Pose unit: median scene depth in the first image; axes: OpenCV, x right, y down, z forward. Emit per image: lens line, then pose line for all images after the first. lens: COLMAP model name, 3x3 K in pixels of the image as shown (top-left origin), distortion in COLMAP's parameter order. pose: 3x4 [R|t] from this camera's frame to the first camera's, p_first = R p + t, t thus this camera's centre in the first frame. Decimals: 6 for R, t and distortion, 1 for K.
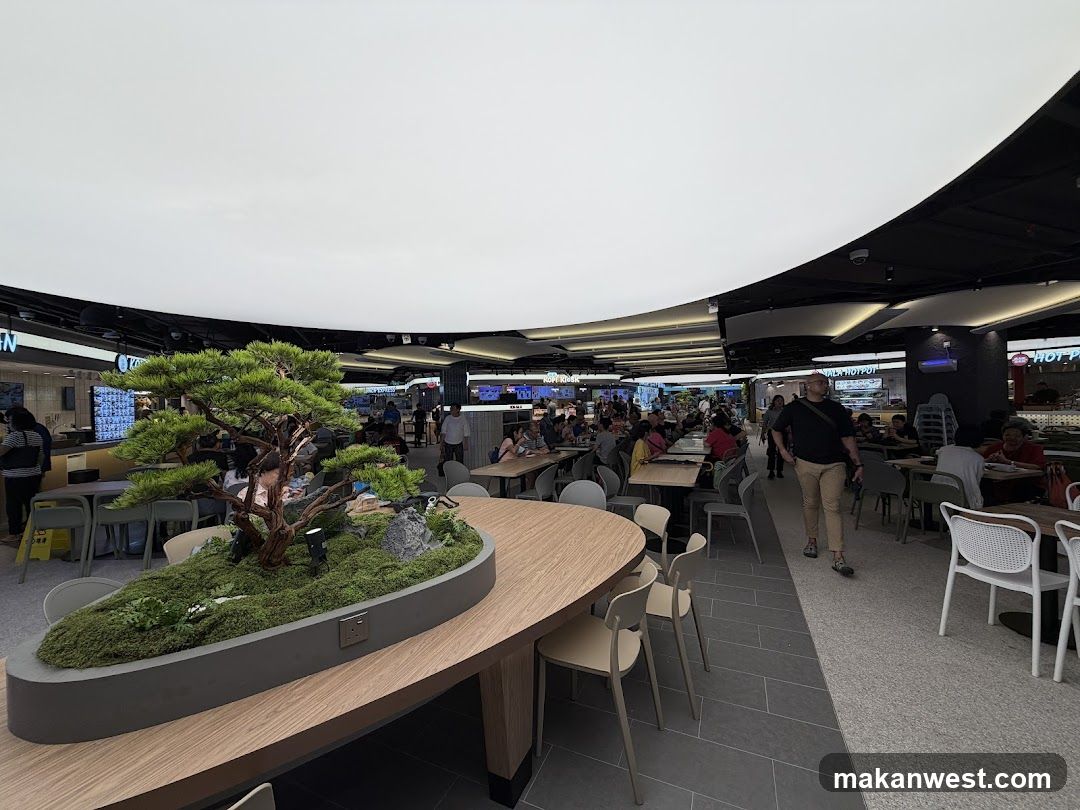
lens RADIAL K [[424.2, 0, 538.2], [0, 424.2, 405.0], [0, 0, 1]] dist [-0.001734, 0.000419]
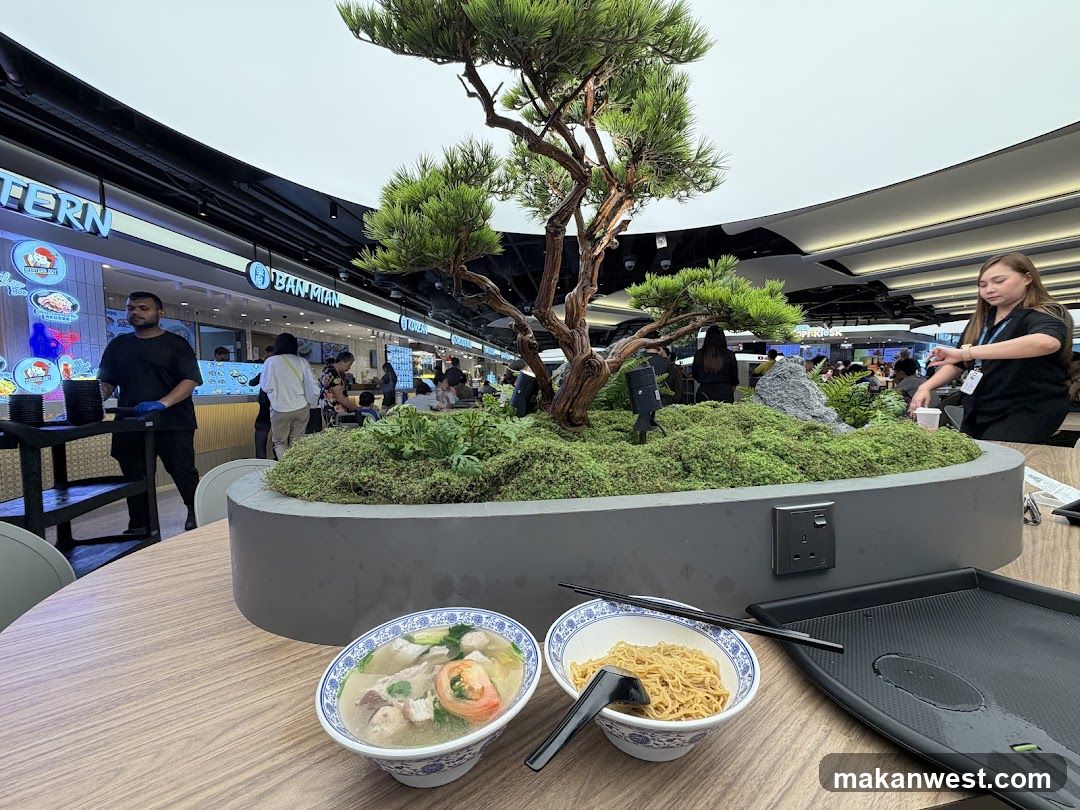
lens RADIAL K [[424.2, 0, 540.2], [0, 424.2, 405.3], [0, 0, 1]] dist [-0.001734, 0.000419]
pose [[0.890671, 0.024921, -0.453964, -0.468534], [-0.000993, 0.998601, 0.052871, 0.377148], [0.454647, -0.046640, 0.889450, 0.531211]]
